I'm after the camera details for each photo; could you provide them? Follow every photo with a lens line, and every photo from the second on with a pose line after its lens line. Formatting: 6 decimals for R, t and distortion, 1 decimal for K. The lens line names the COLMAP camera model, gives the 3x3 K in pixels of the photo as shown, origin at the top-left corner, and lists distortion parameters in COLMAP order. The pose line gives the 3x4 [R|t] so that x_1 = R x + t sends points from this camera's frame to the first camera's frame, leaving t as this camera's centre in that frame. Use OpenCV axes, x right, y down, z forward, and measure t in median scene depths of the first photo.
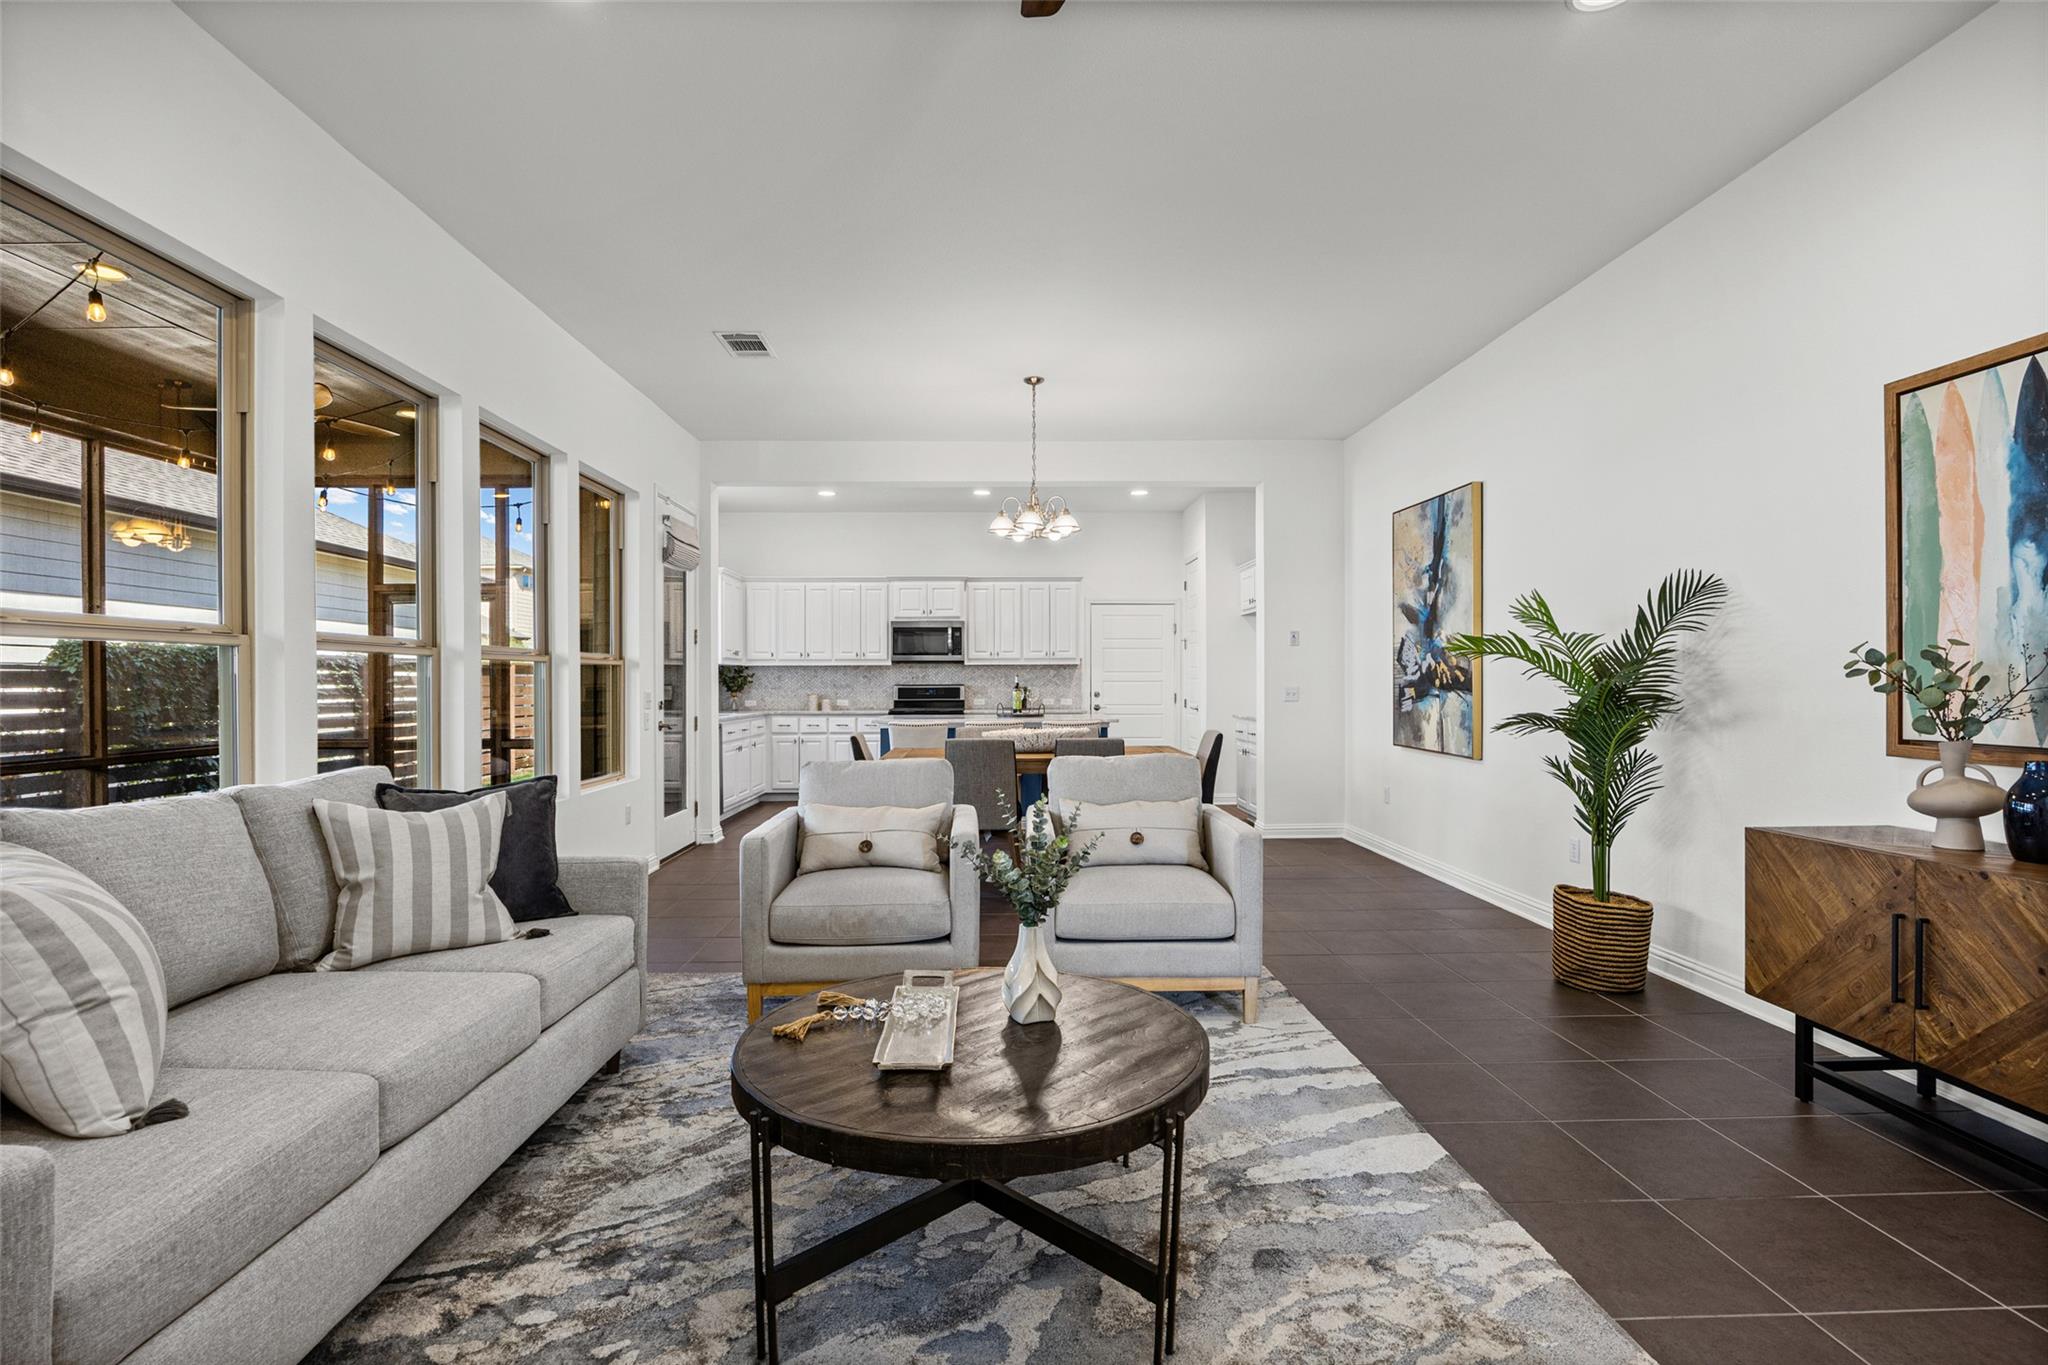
lens RADIAL K [[963.7, 0, 1004.1], [0, 963.7, 679.3], [0, 0, 1]] dist [-0.002347, 0.000214]
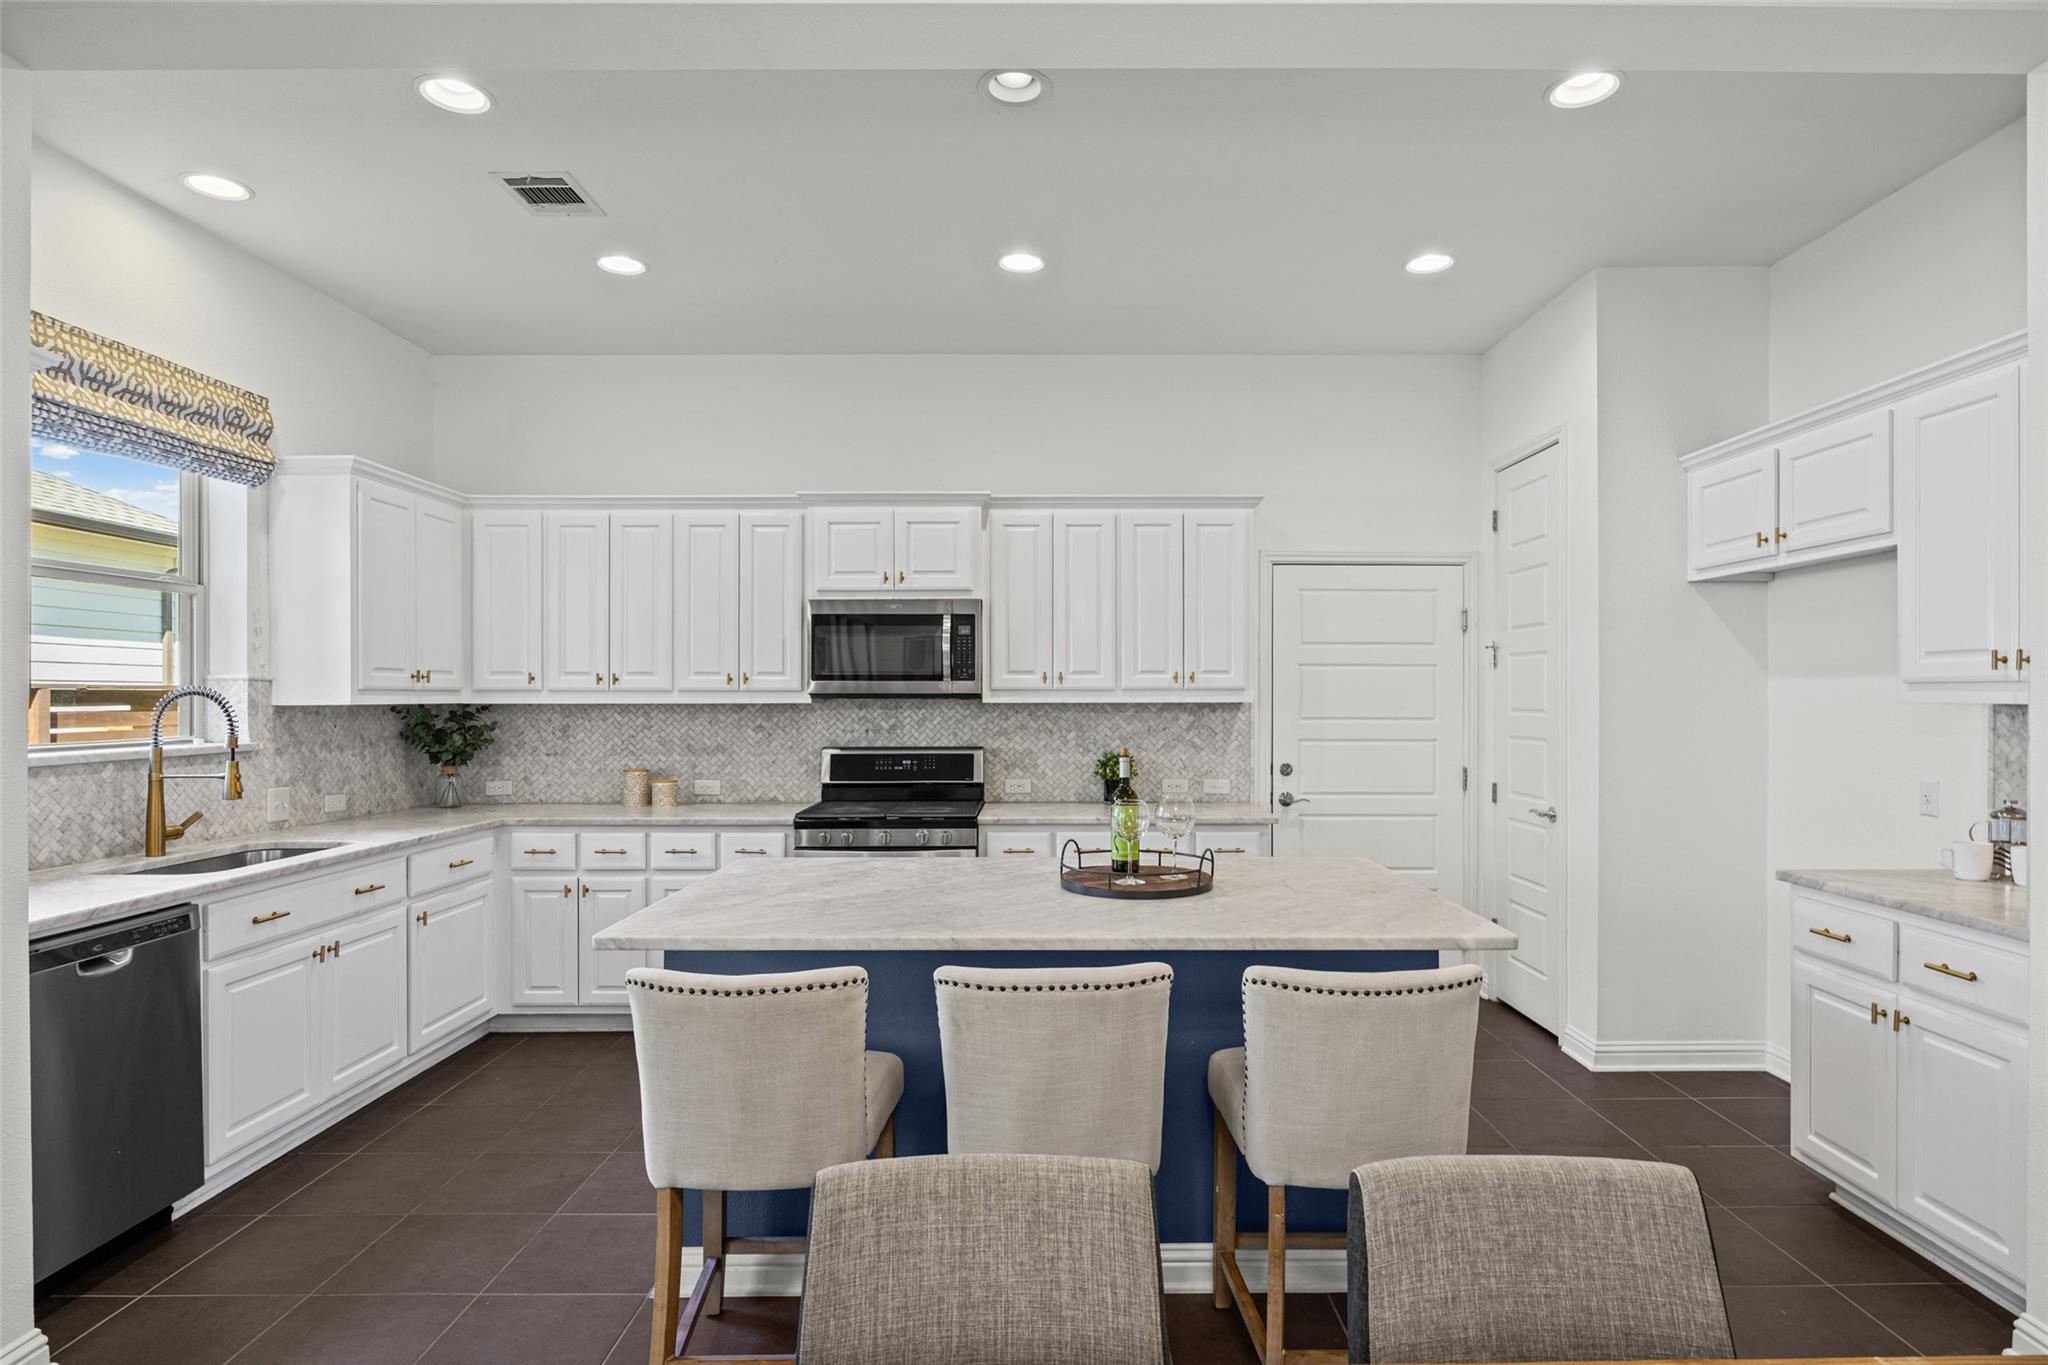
lens RADIAL K [[1088.5, 0, 1046.5], [0, 1088.5, 697.7], [0, 0, 1]] dist [-0.002813, 0.000825]
pose [[0.999866, 0.002276, -0.016230, -0.008499], [-0.002172, 0.999977, 0.006431, -0.035029], [0.016244, -0.006395, 0.999848, 0.881742]]
